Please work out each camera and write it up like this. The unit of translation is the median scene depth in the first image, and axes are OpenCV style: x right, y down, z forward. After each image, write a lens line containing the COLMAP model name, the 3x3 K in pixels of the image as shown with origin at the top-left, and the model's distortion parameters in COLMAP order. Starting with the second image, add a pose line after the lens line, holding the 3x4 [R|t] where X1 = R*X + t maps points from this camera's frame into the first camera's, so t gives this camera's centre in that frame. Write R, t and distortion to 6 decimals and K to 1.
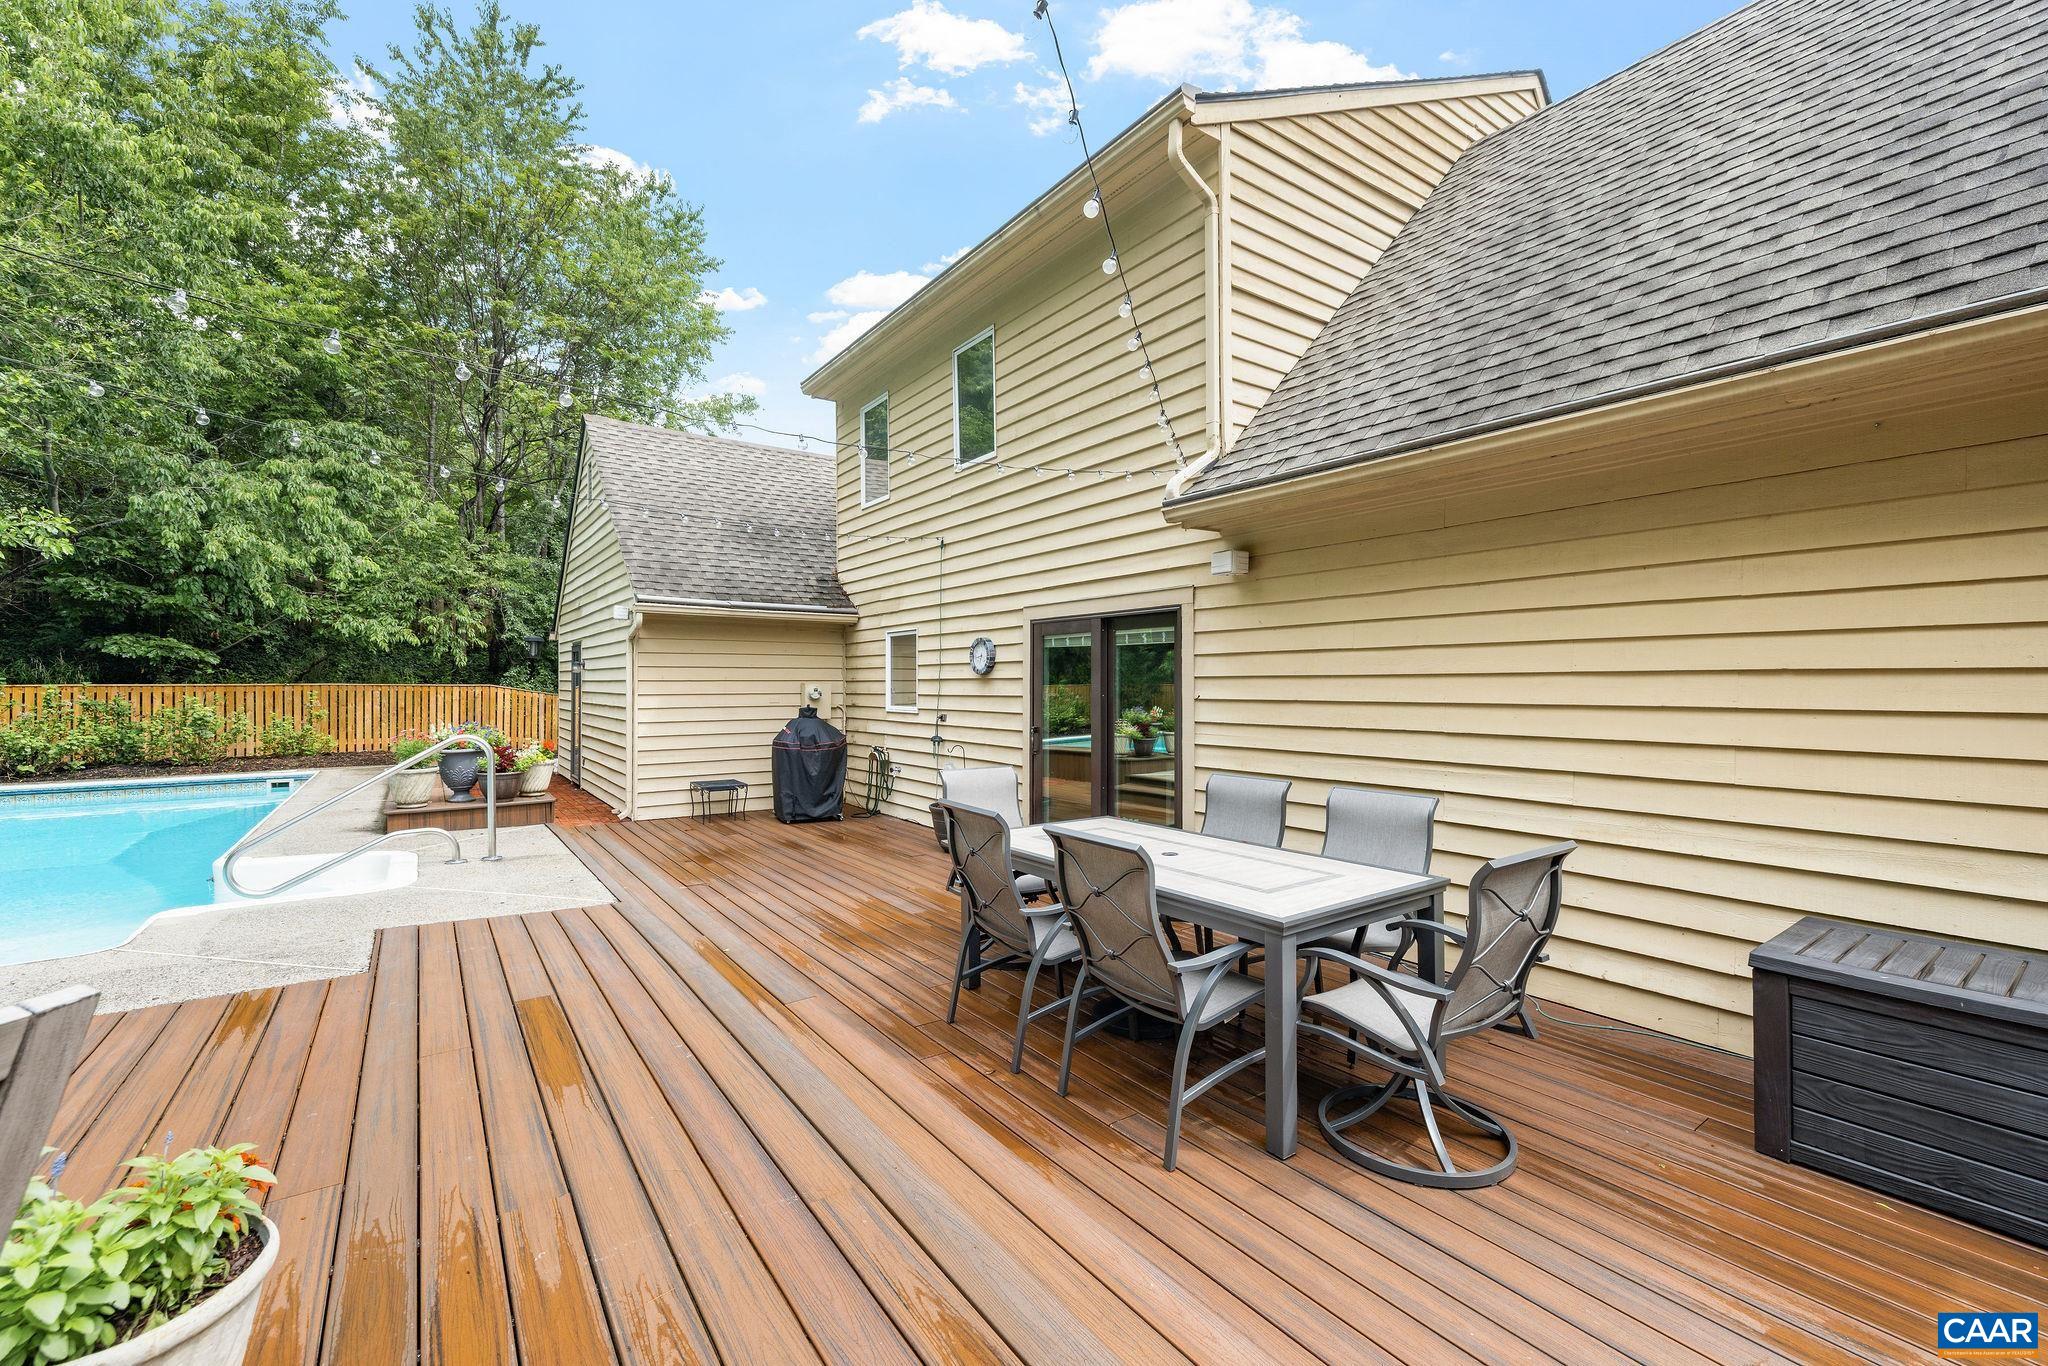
lens RADIAL K [[852.8, 0, 1022.5], [0, 852.8, 680.7], [0, 0, 1]] dist [0.000474, 0.000586]
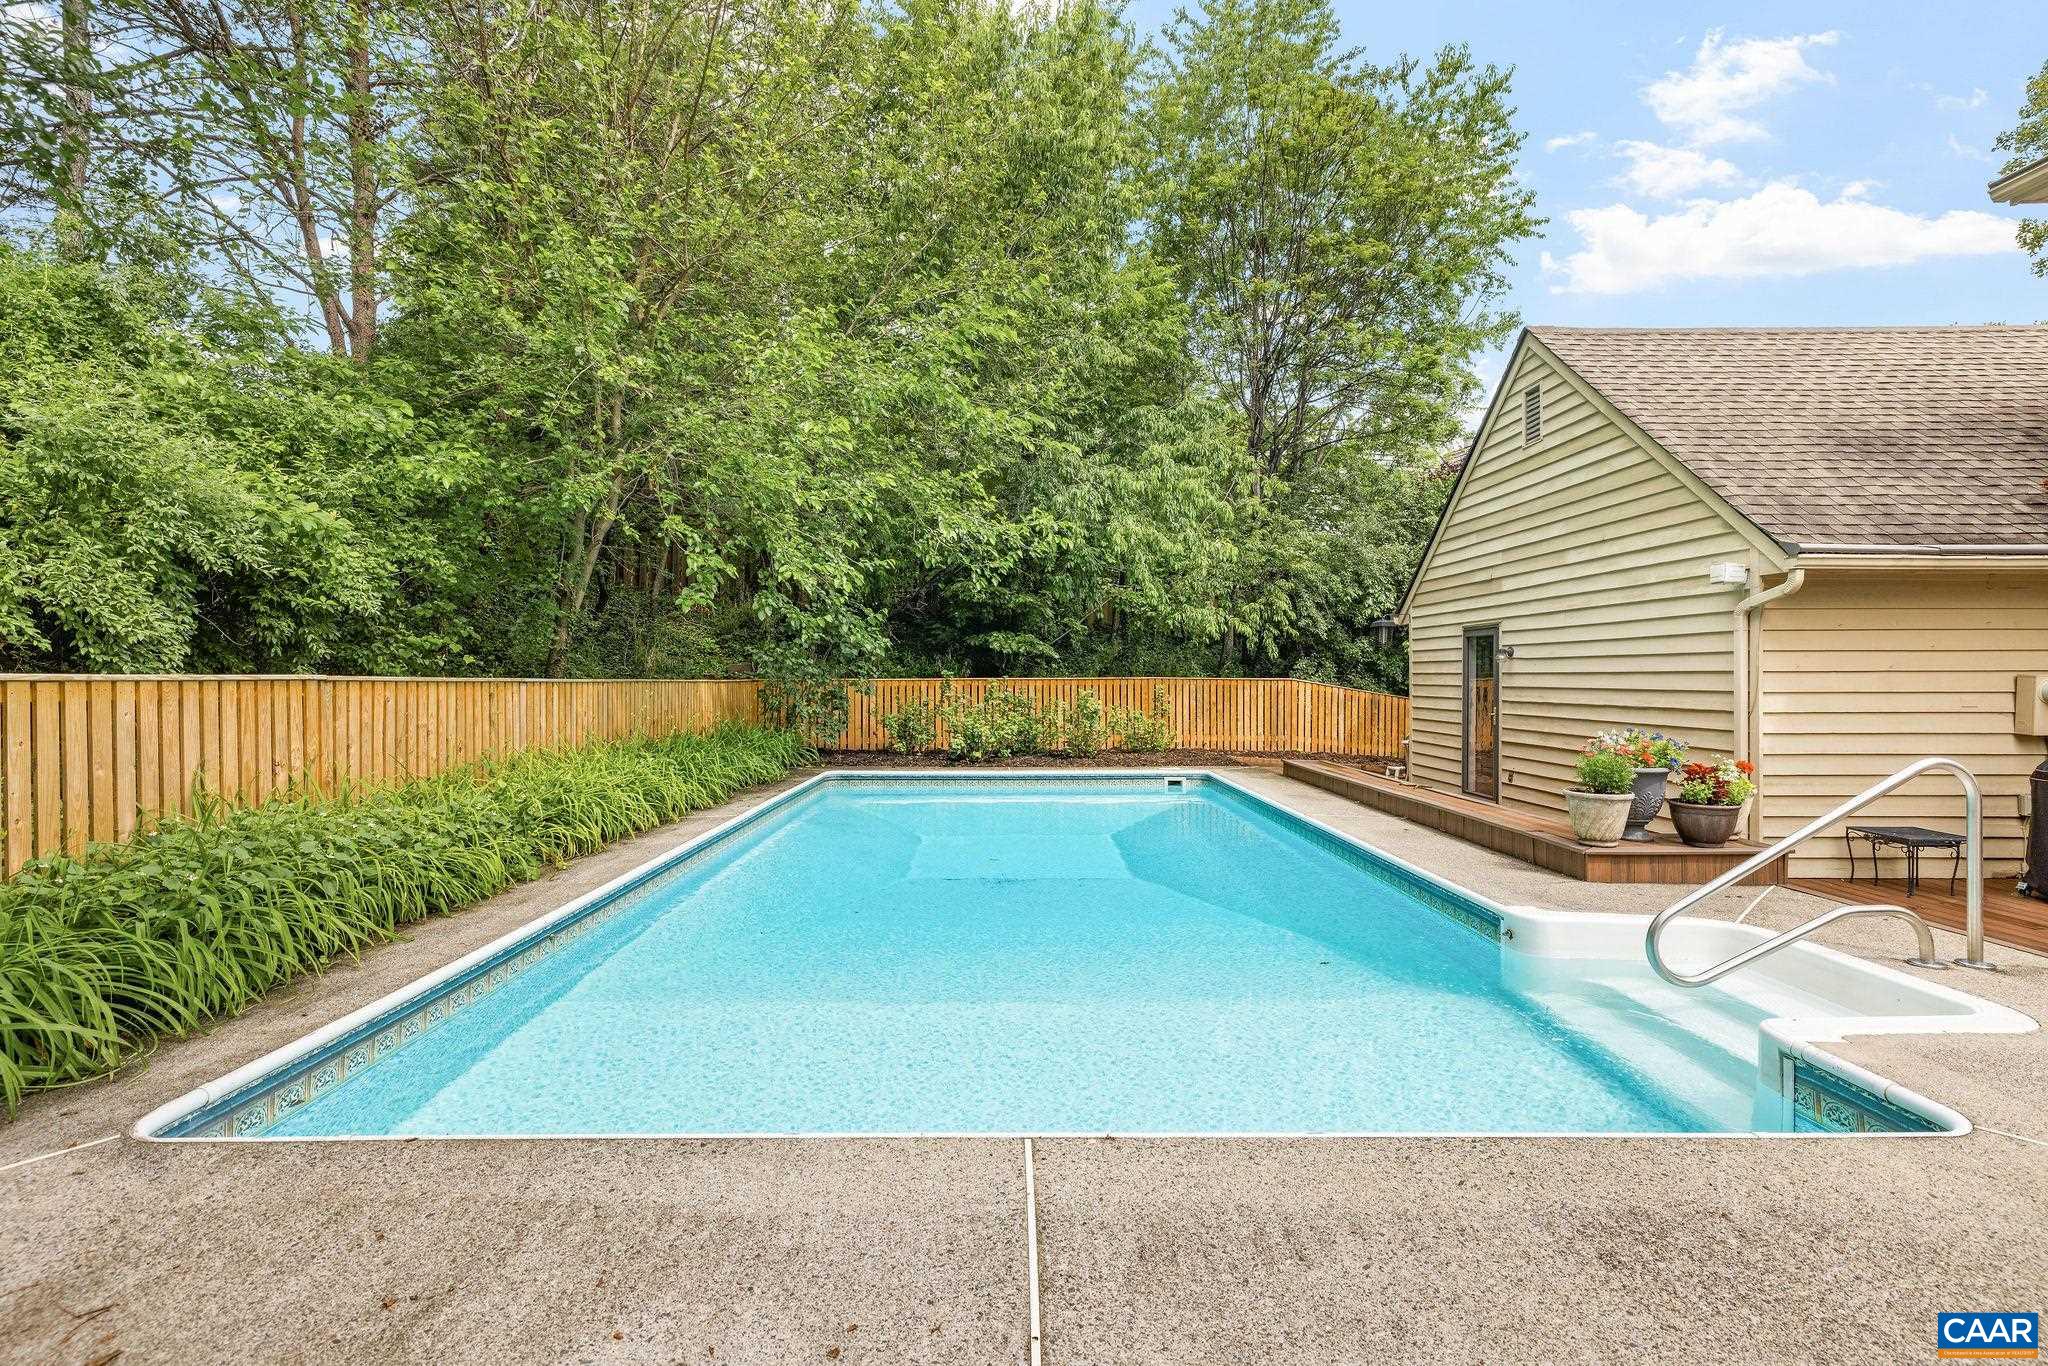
lens RADIAL K [[952.2, 0, 1004.8], [0, 952.2, 675.7], [0, 0, 1]] dist [0.009184, 0.000795]
pose [[0.811714, -0.001341, -0.584053, -0.446913], [0.002007, 0.999998, 0.000493, 0.001372], [0.584051, -0.001572, 0.811715, 0.028241]]
